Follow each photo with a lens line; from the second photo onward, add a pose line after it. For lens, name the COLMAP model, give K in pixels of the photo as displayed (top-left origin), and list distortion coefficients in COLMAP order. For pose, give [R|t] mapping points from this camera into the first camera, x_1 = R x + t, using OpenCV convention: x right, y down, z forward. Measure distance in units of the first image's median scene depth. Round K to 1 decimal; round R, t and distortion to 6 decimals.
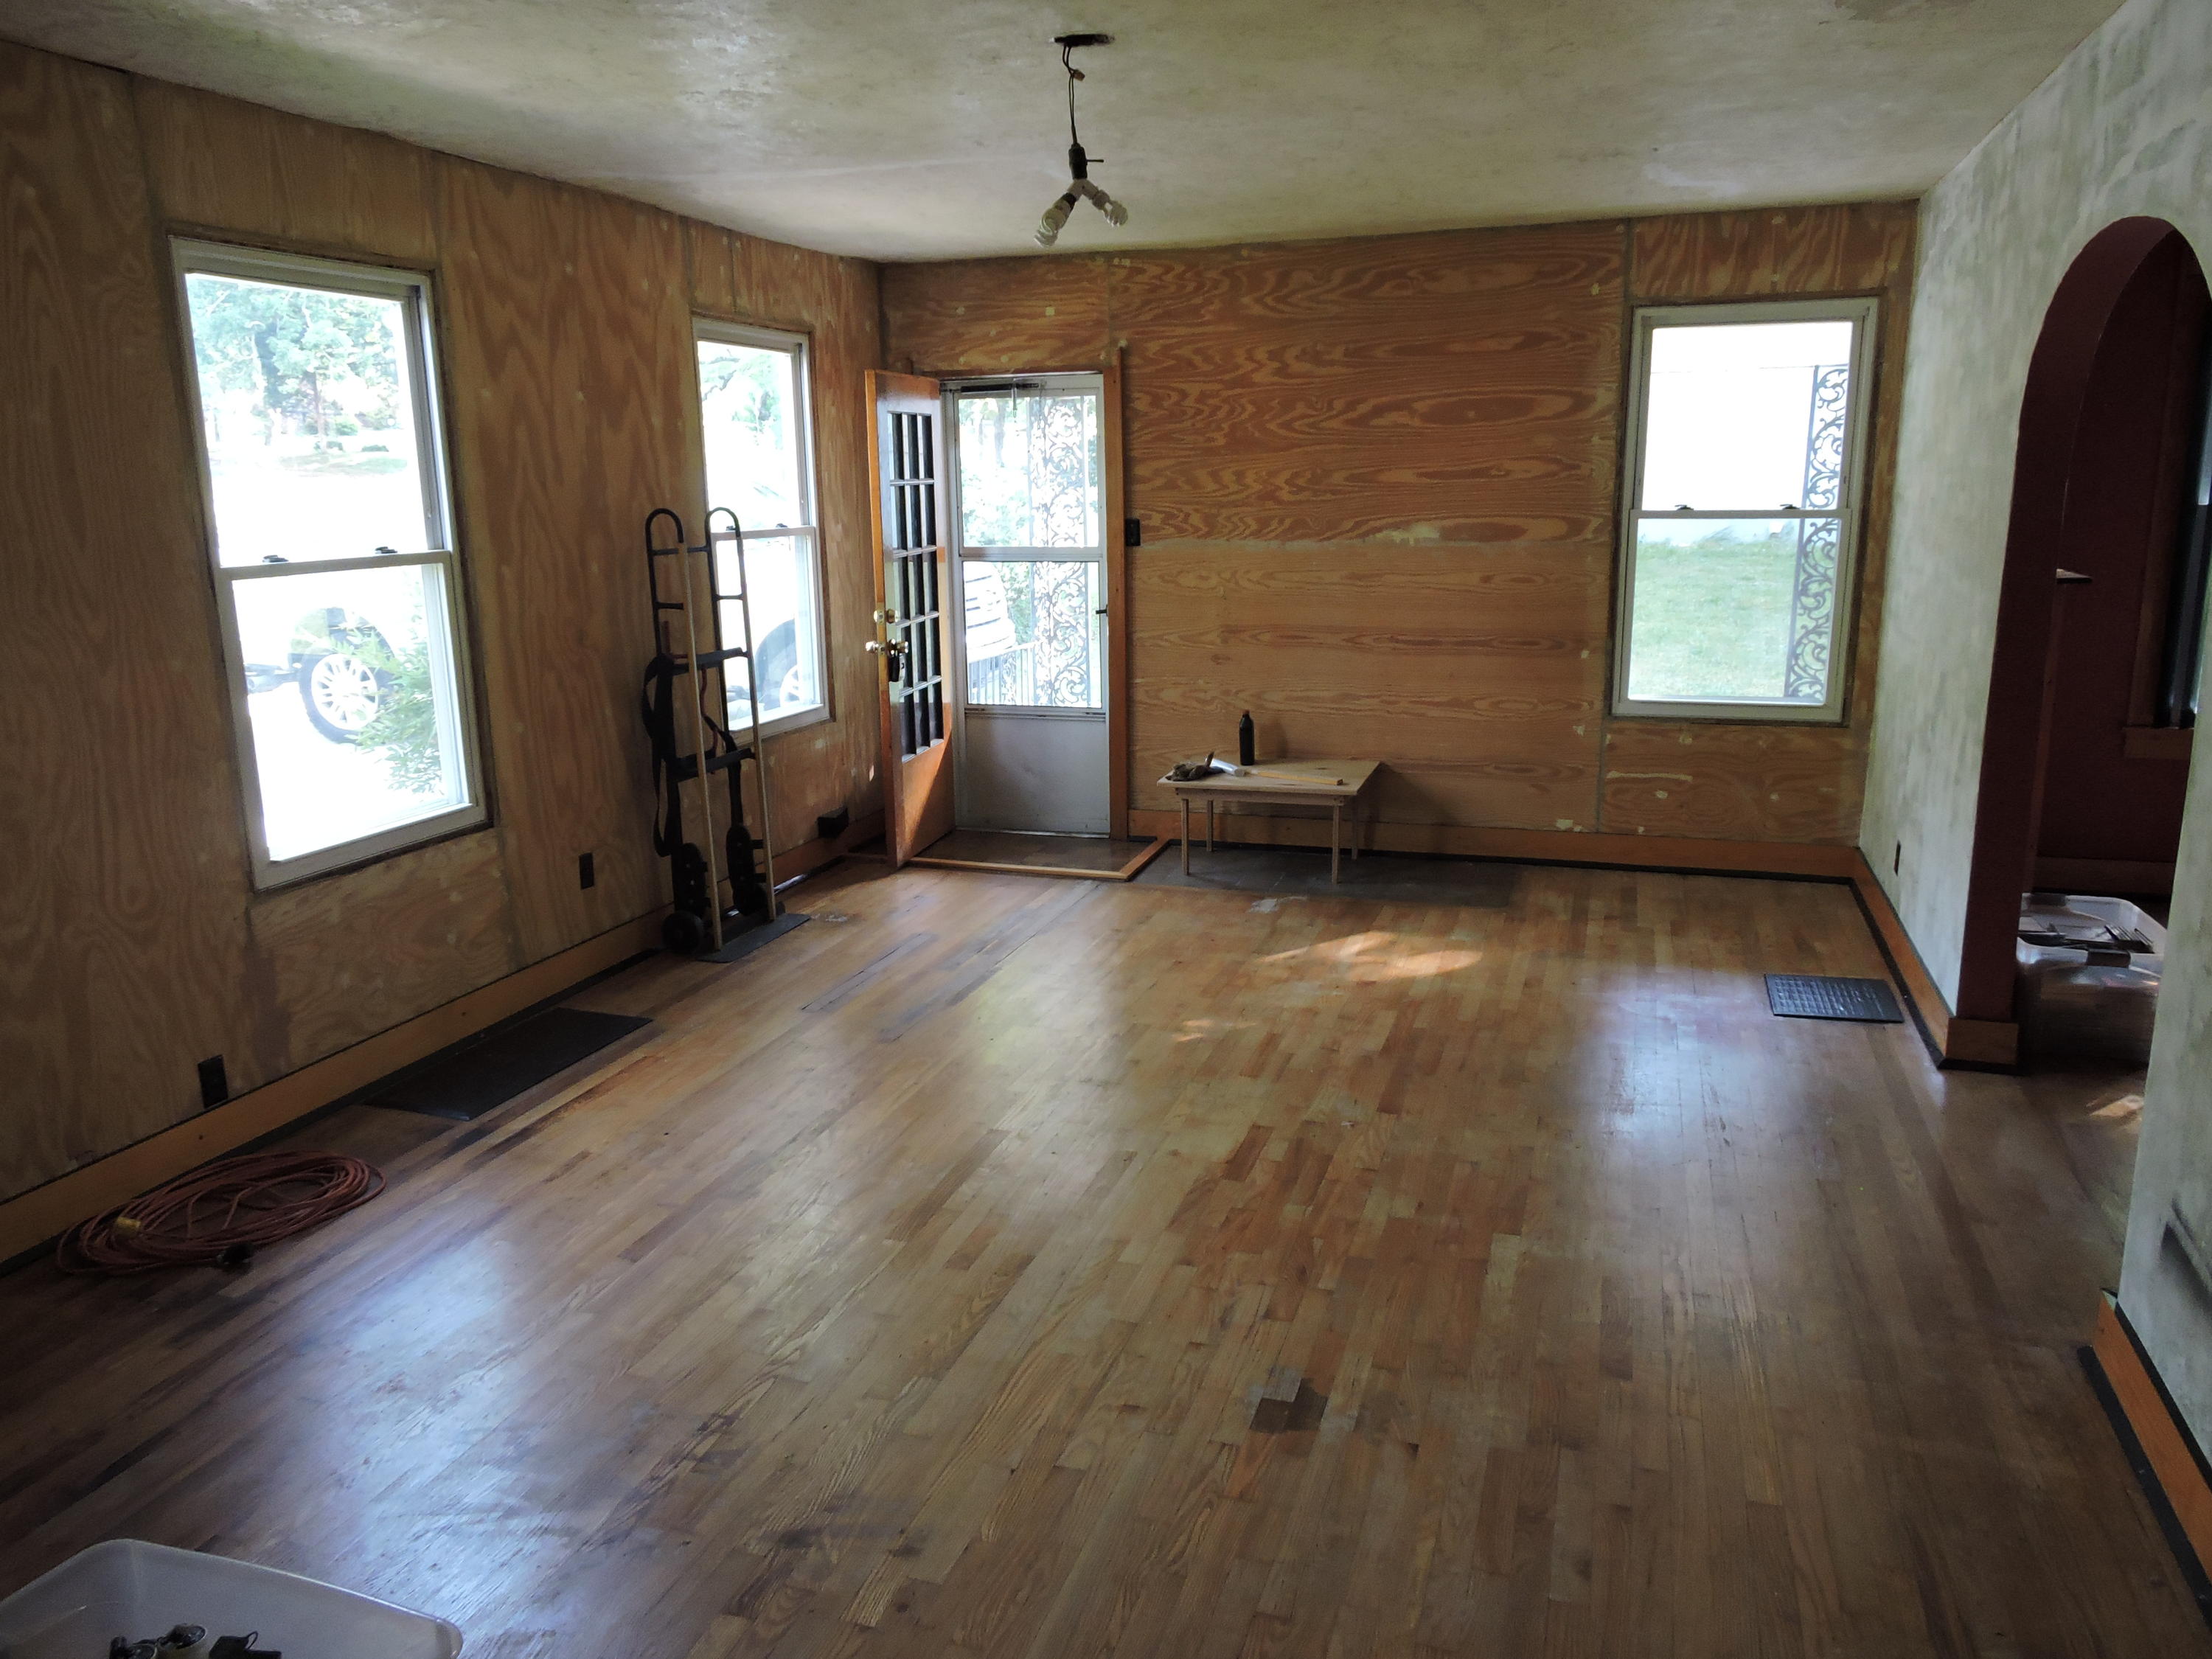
lens RADIAL K [[1573.5, 0, 1107.9], [0, 1573.5, 830.8], [0, 0, 1]] dist [-0.001315, -0.000581]
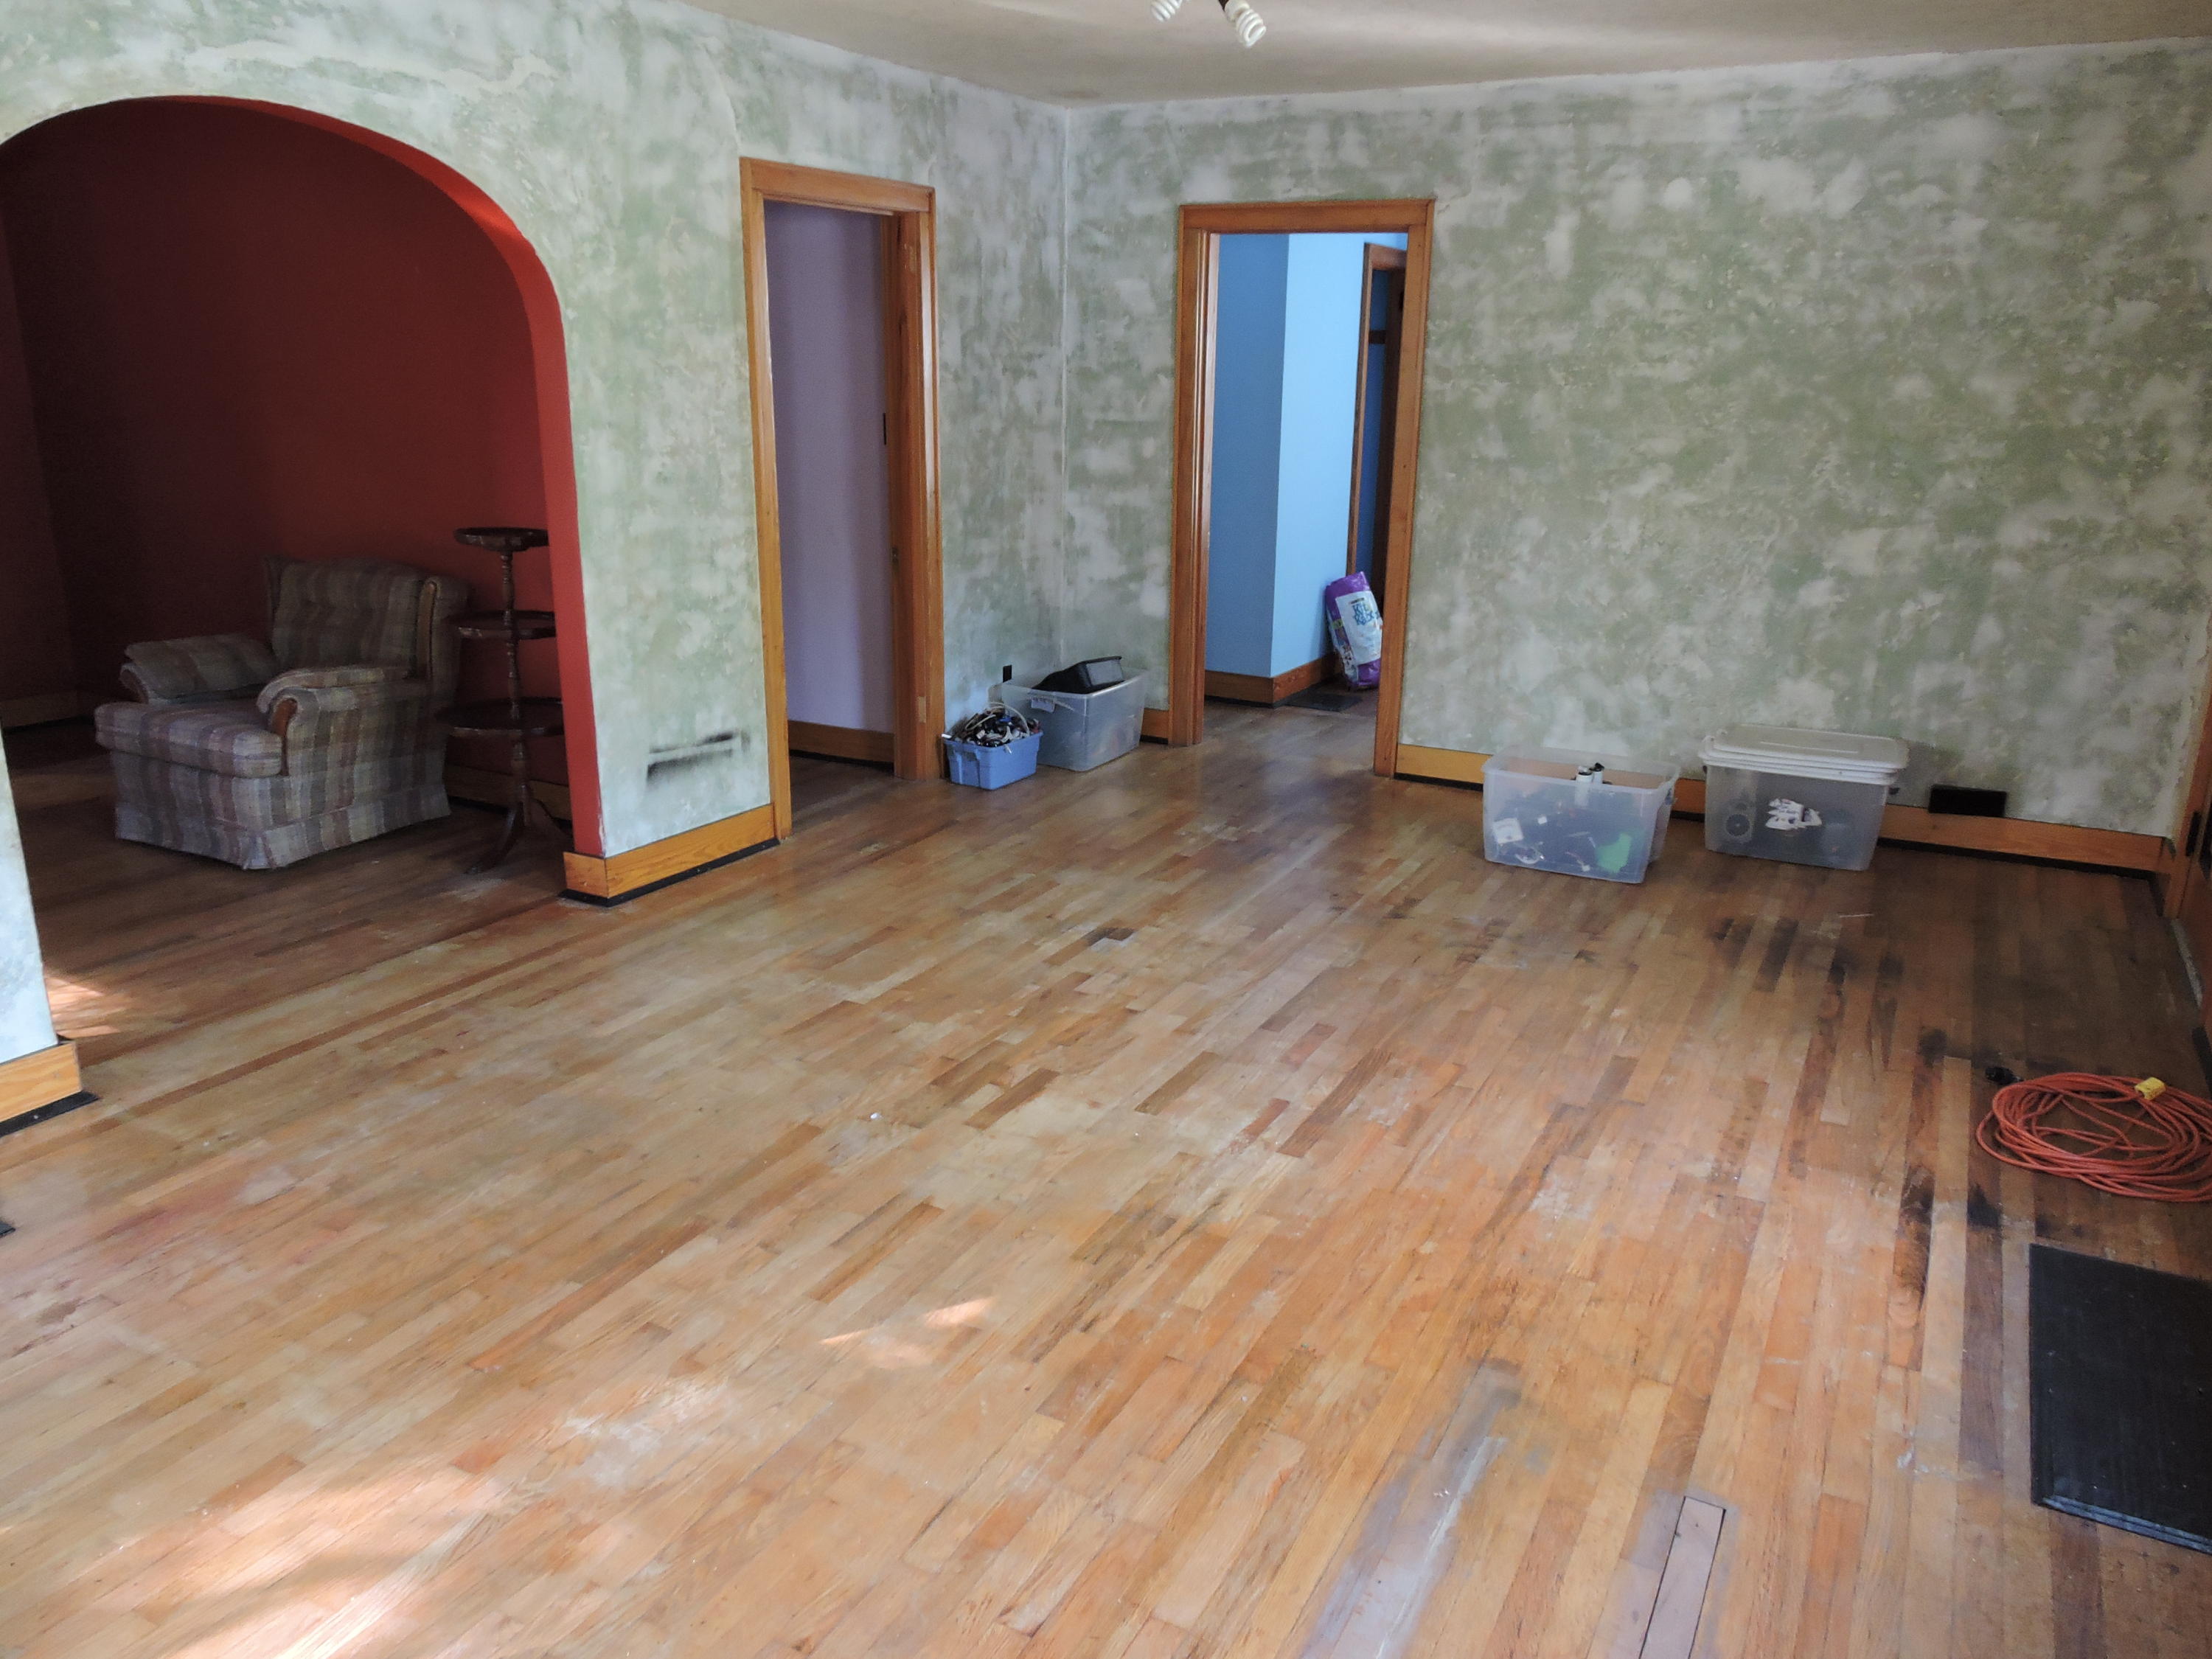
lens RADIAL K [[1573.5, 0, 1107.4], [0, 1573.5, 827.3], [0, 0, 1]] dist [-0.001315, -0.000581]
pose [[-0.984108, -0.048209, 0.170900, -0.111682], [0.040335, 0.876589, 0.479546, -0.366223], [-0.172928, 0.478818, -0.860714, 1.705874]]
